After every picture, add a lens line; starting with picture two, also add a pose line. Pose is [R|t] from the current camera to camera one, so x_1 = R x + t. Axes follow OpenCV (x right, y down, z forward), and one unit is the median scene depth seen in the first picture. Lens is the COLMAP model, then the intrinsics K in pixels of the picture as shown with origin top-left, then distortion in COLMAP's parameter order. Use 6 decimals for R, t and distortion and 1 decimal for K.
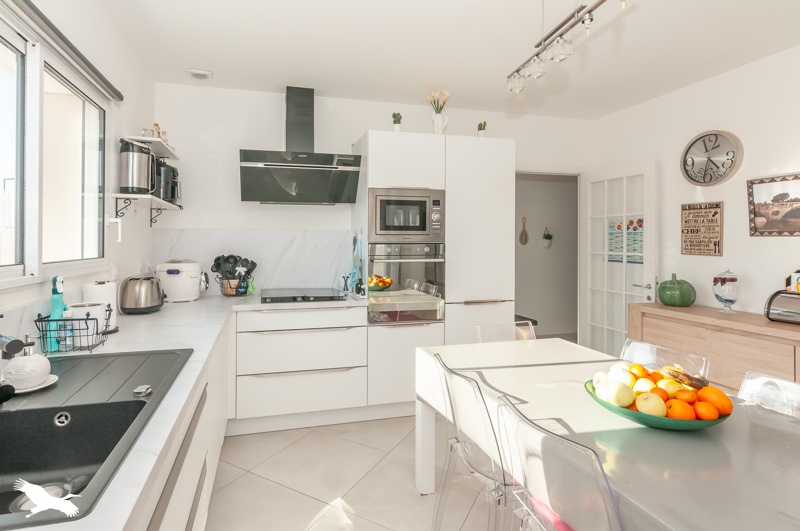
lens RADIAL K [[386.4, 0, 401.6], [0, 386.4, 242.2], [0, 0, 1]] dist [-0.006326, -0.000046]
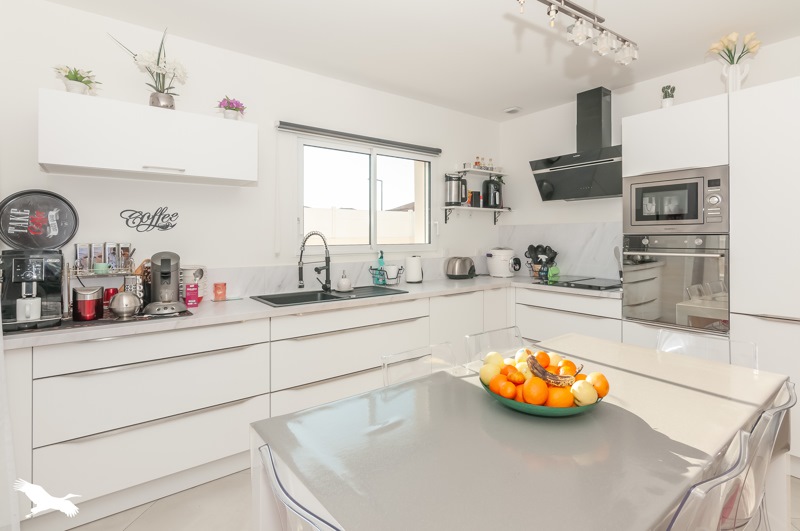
lens RADIAL K [[386.4, 0, 401.3], [0, 386.4, 237.0], [0, 0, 1]] dist [-0.006326, -0.000046]
pose [[0.407174, -0.002891, -0.913346, 0.548757], [0.004690, 0.999988, -0.001074, 0.006591], [0.913339, -0.003846, 0.407183, 0.092519]]
